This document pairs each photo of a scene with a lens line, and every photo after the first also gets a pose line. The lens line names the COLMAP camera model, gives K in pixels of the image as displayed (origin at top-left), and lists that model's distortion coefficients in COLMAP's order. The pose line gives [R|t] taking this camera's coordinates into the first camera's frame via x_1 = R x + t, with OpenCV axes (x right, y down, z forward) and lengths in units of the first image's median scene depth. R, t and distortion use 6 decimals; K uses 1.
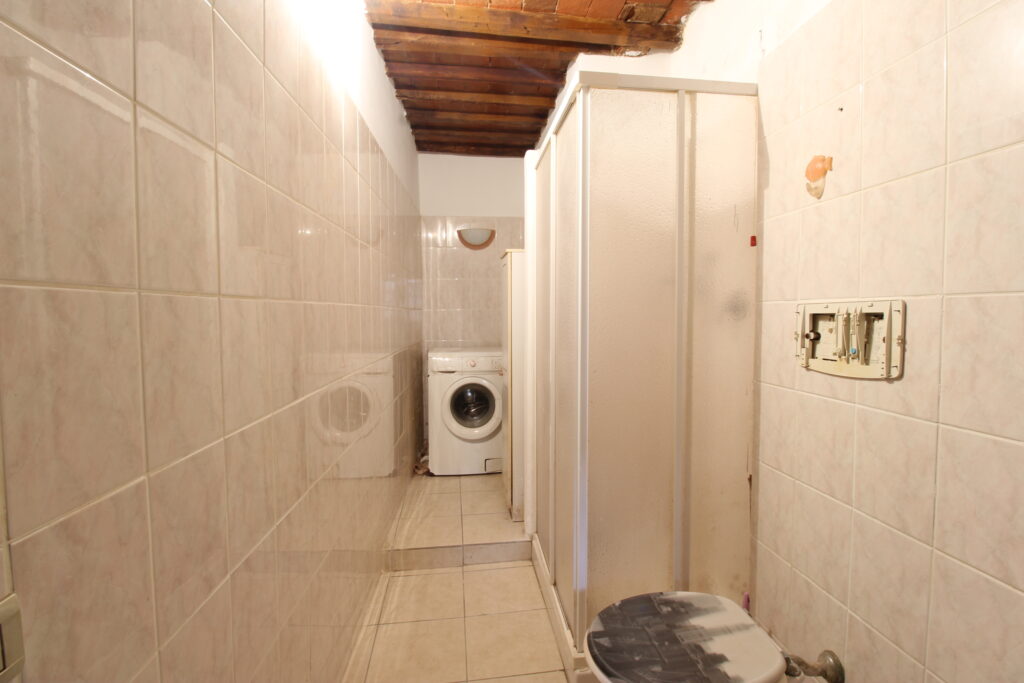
lens RADIAL K [[473.5, 0, 510.4], [0, 473.5, 332.6], [0, 0, 1]] dist [0.000137, -0.012549]
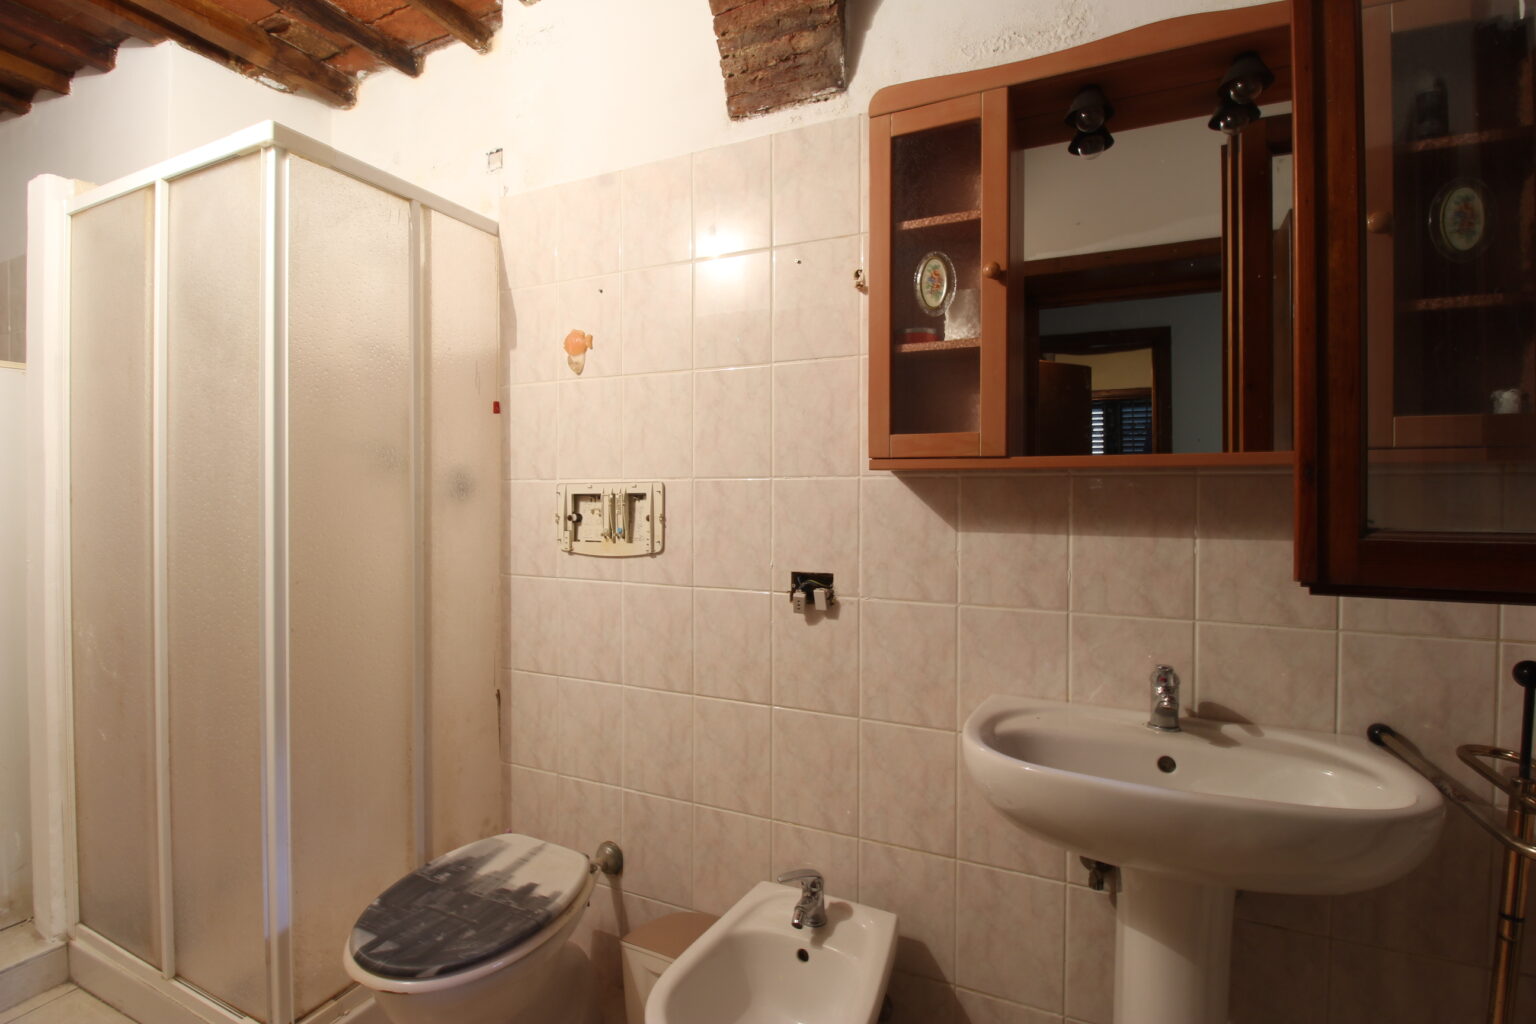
lens RADIAL K [[710.2, 0, 773.6], [0, 710.2, 497.3], [0, 0, 1]] dist [0.000137, -0.012549]
pose [[0.525533, -0.003042, 0.850768, -0.355431], [0.033496, 0.999292, -0.017118, 0.003950], [-0.850114, 0.037493, 0.525263, -0.085315]]
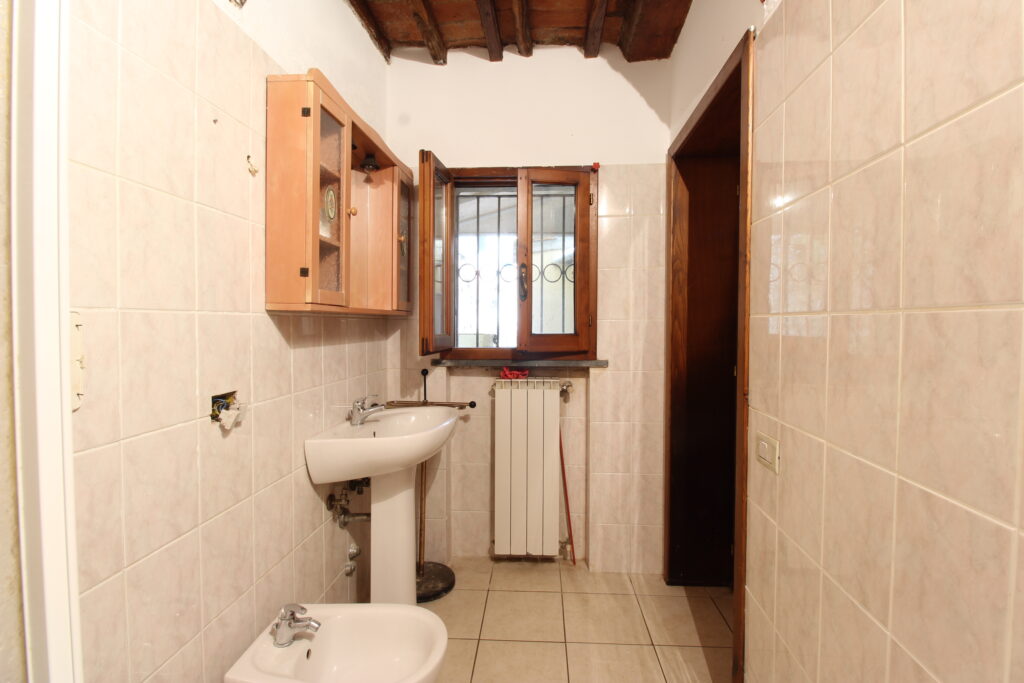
lens RADIAL K [[473.5, 0, 513.7], [0, 473.5, 336.5], [0, 0, 1]] dist [0.000137, -0.012549]
pose [[-0.979922, -0.008606, 0.199197, -0.058513], [0.005467, 0.997533, 0.069991, -0.060776], [-0.199308, 0.069675, -0.977457, 1.253056]]
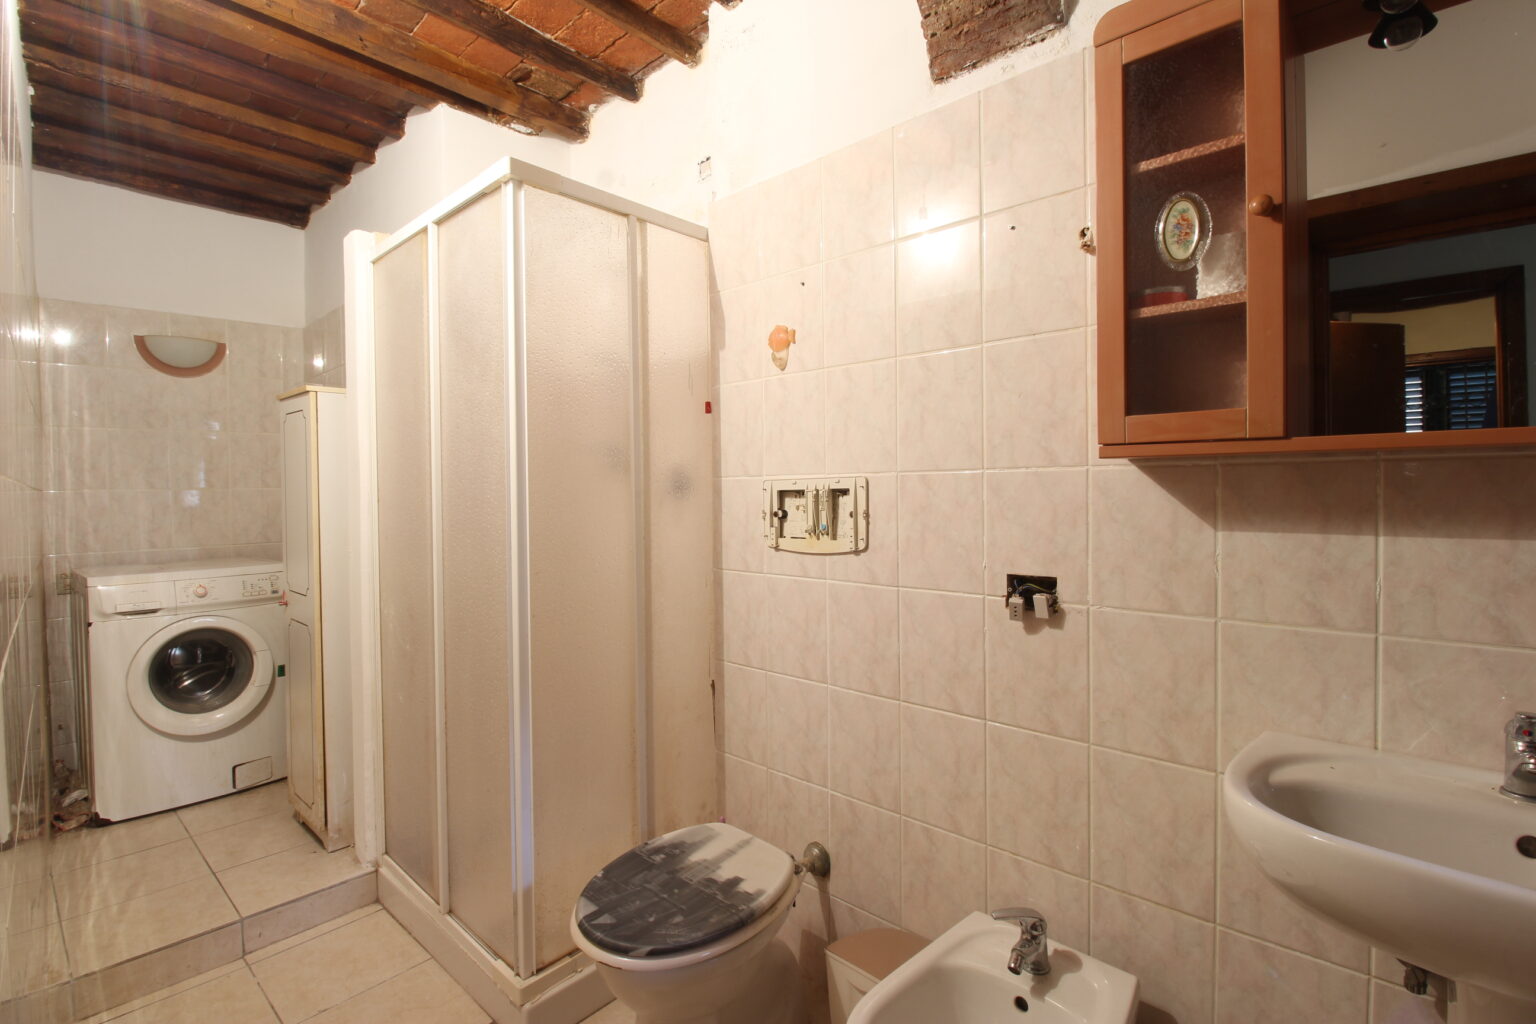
lens RADIAL K [[710.2, 0, 774.2], [0, 710.2, 498.0], [0, 0, 1]] dist [0.000137, -0.012549]
pose [[0.758705, -0.015491, 0.651250, -0.289778], [0.037511, 0.999097, -0.019935, 0.002943], [-0.650354, 0.039554, 0.758601, -0.069080]]
